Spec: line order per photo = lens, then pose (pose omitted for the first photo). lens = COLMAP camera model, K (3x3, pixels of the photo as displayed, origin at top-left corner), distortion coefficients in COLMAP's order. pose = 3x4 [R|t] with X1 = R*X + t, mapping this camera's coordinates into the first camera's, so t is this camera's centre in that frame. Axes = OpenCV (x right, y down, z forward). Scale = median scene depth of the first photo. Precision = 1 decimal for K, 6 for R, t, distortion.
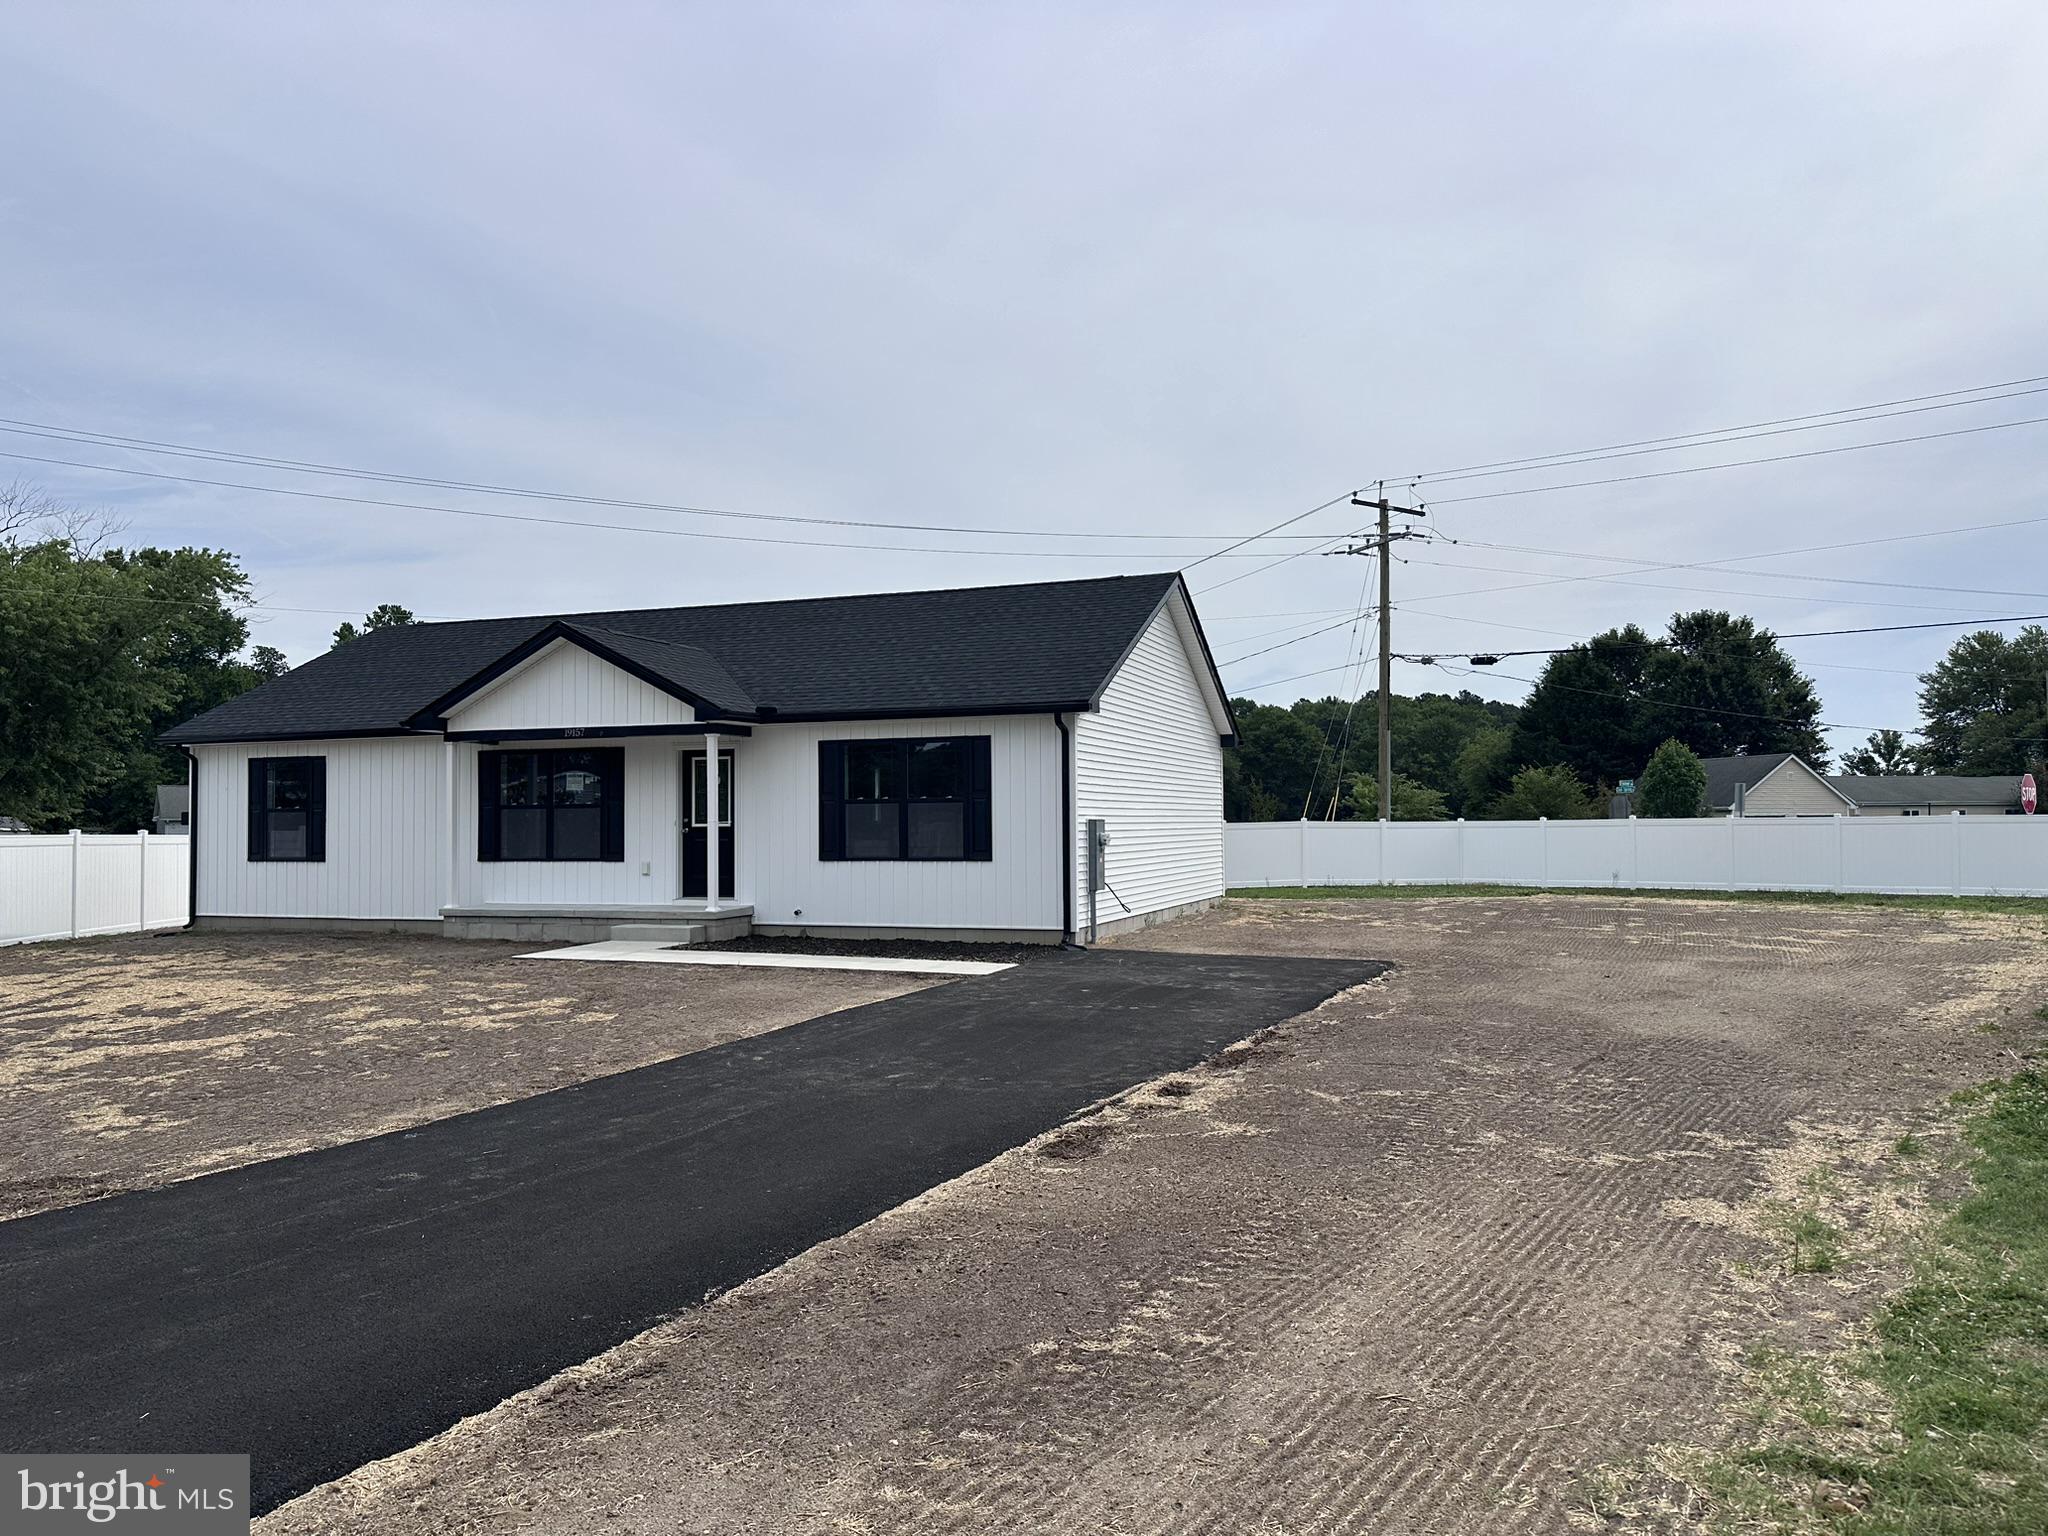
lens RADIAL K [[1413.6, 0, 1010.5], [0, 1413.6, 765.4], [0, 0, 1]] dist [0.018045, -0.026650]
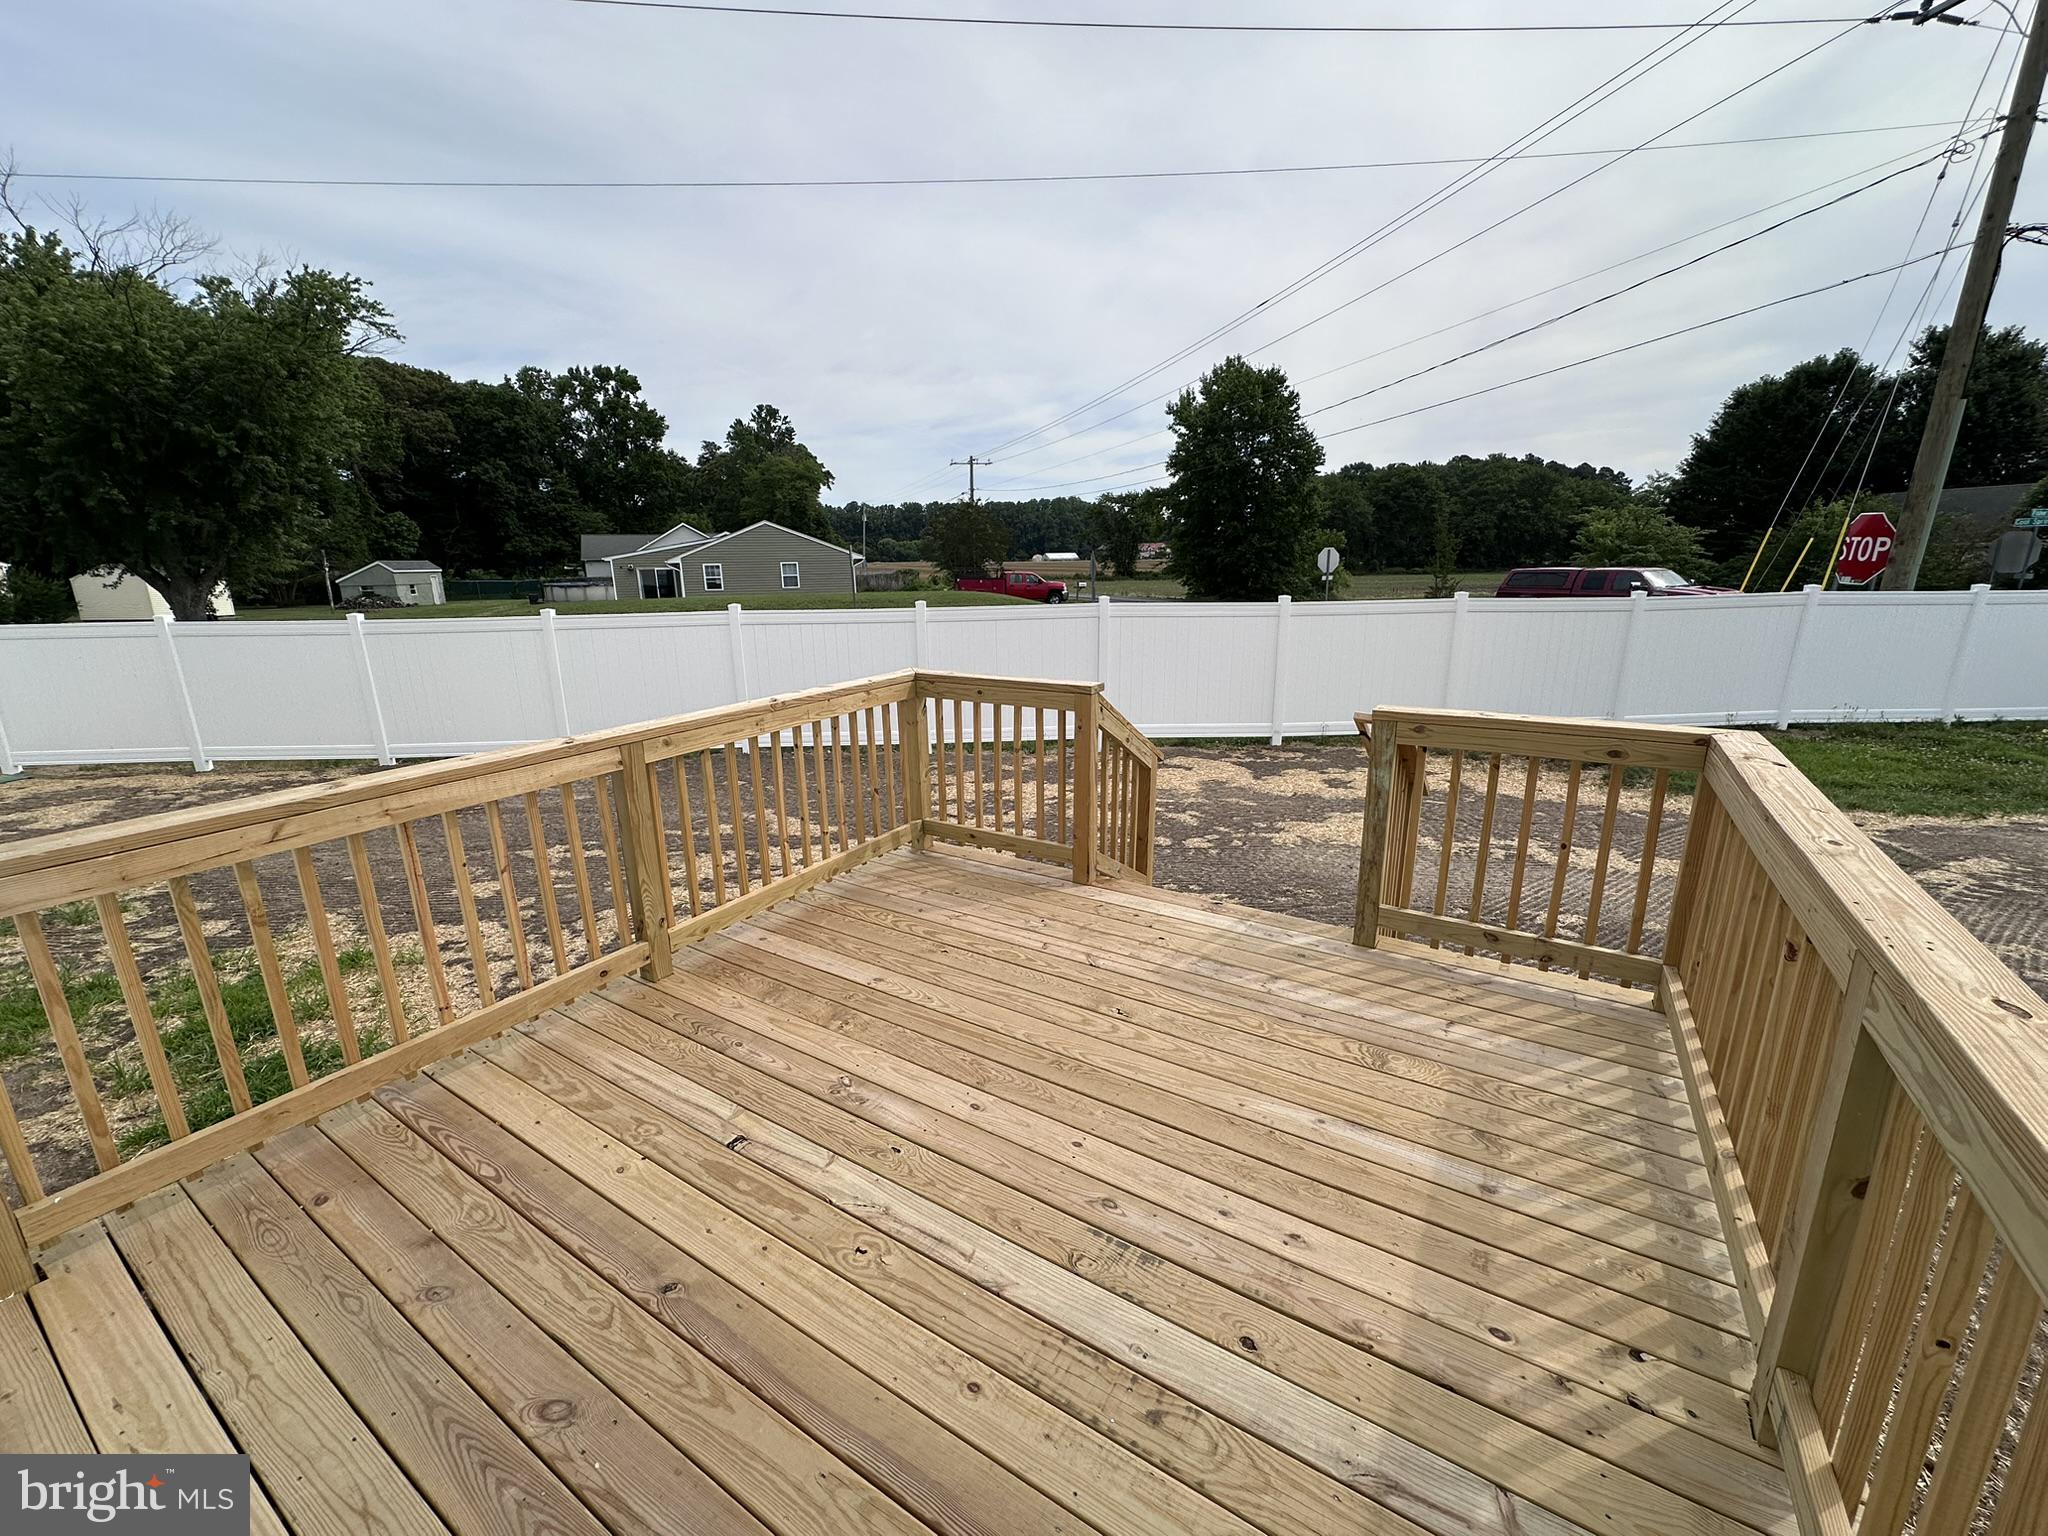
lens RADIAL K [[820.2, 0, 1019.3], [0, 820.2, 768.3], [0, 0, 1]] dist [-0.004991, 0.004113]
pose [[0.979750, 0.045698, -0.194939, 0.003936], [0.013423, 0.956425, 0.291670, 0.019883], [0.199774, -0.288381, 0.936444, 1.091502]]
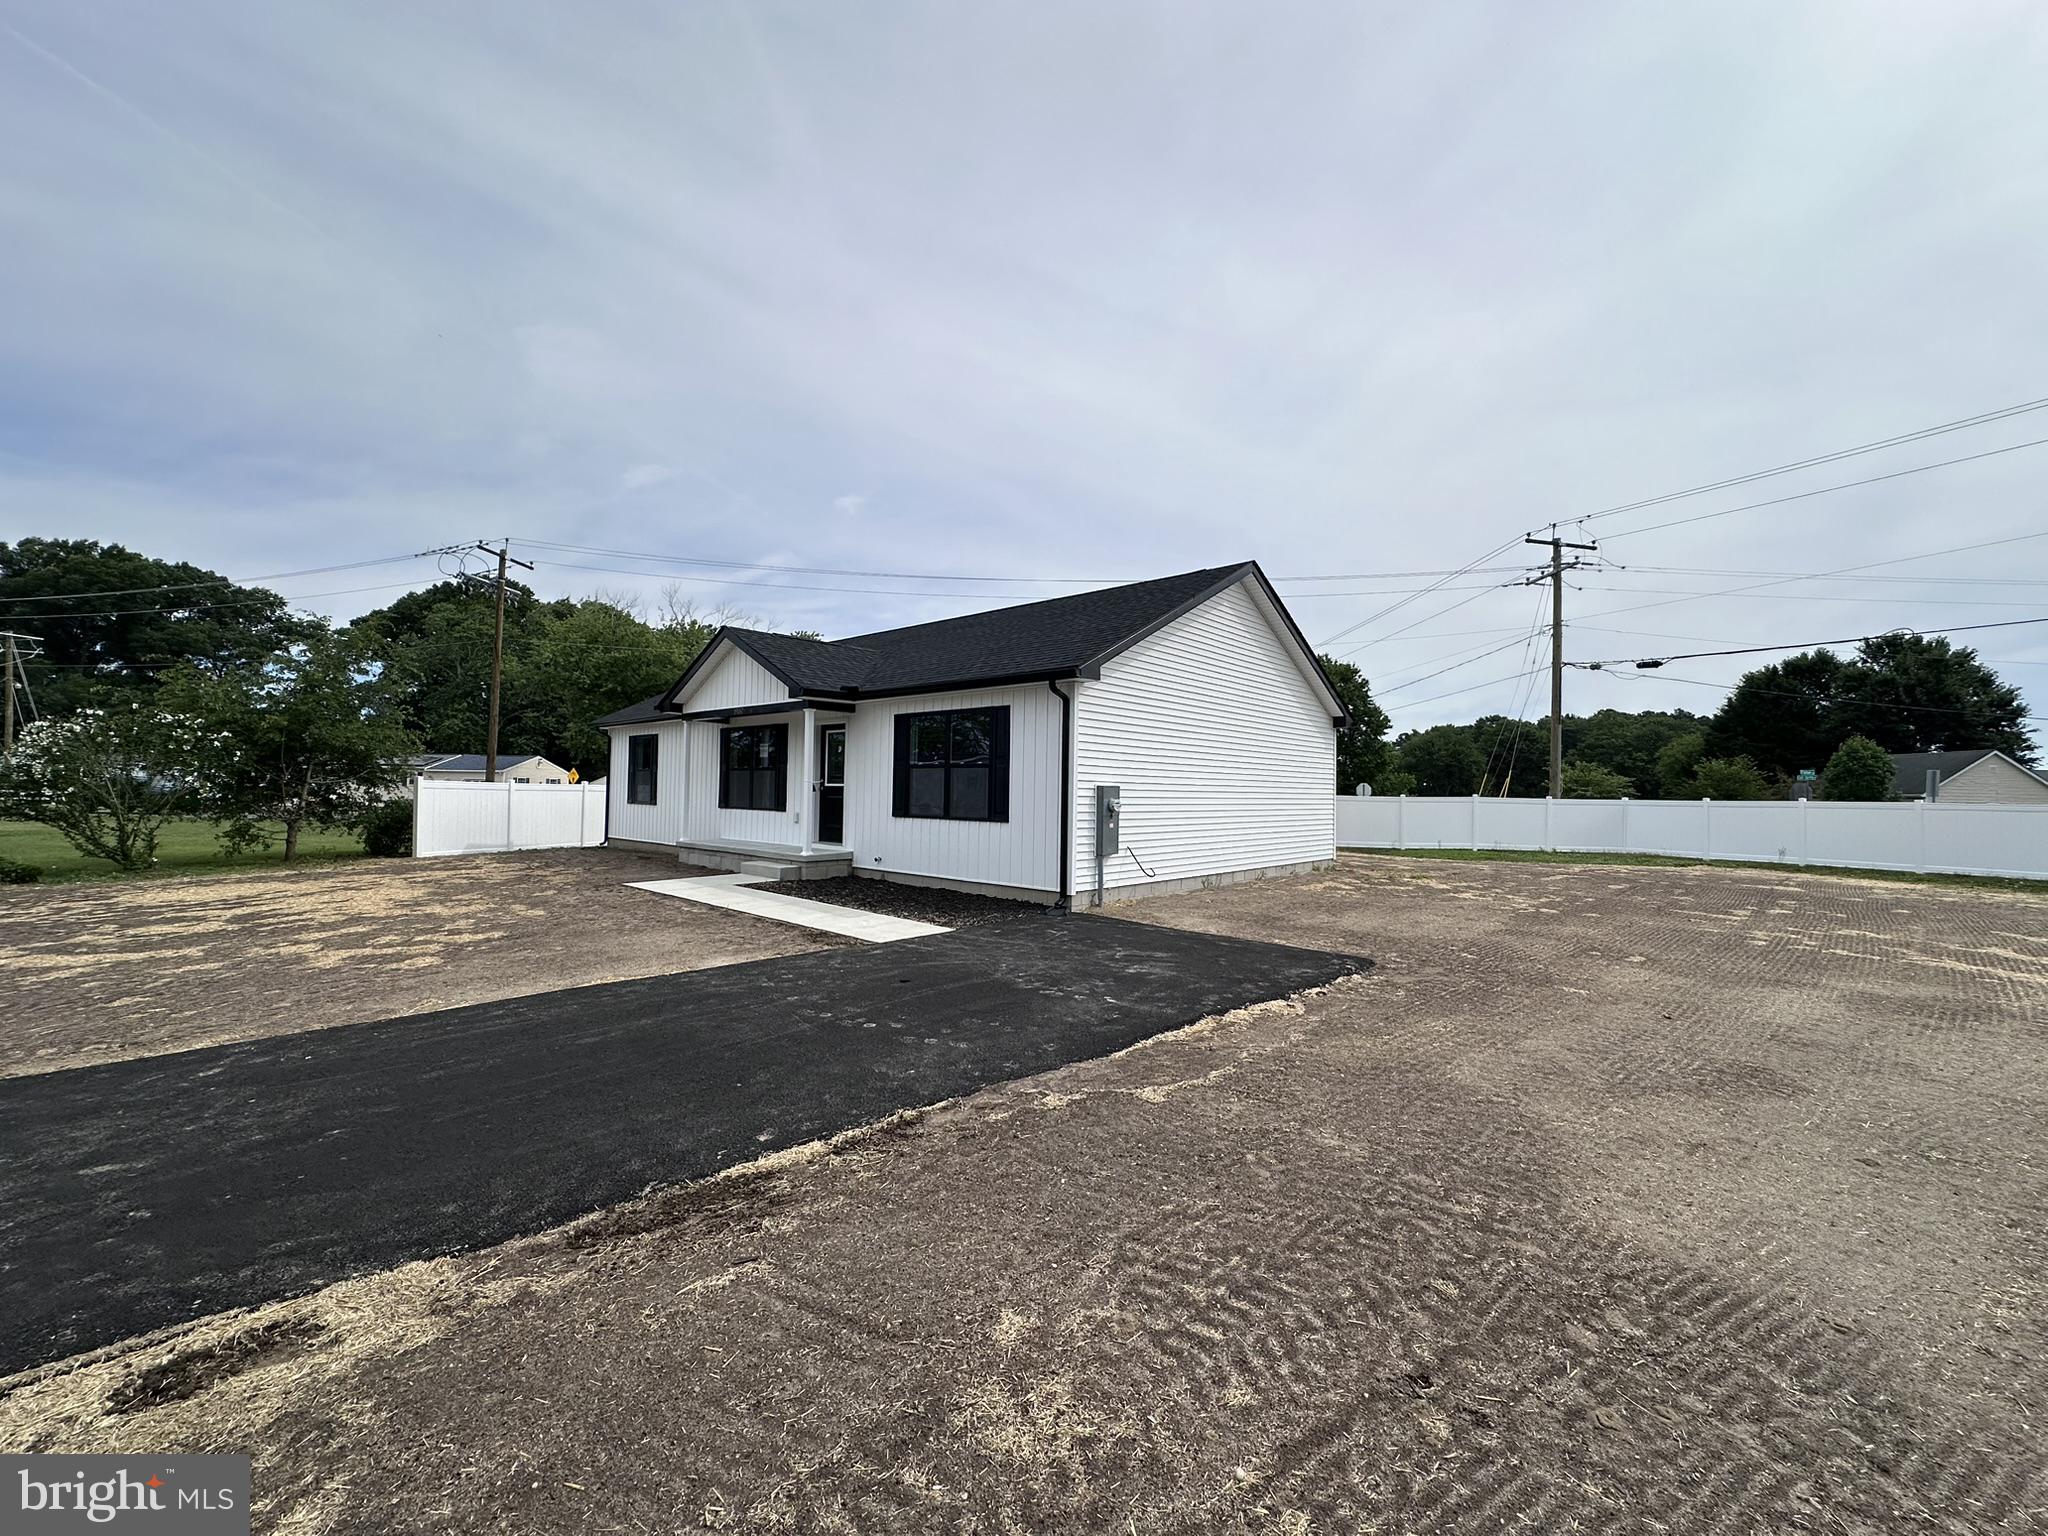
lens RADIAL K [[820.2, 0, 1041.2], [0, 820.2, 761.4], [0, 0, 1]] dist [-0.004991, 0.004113]
pose [[0.938037, 0.009279, -0.346412, 0.163478], [-0.008206, 0.999956, 0.004563, 0.013463], [0.346439, -0.001438, 0.938071, 0.311258]]
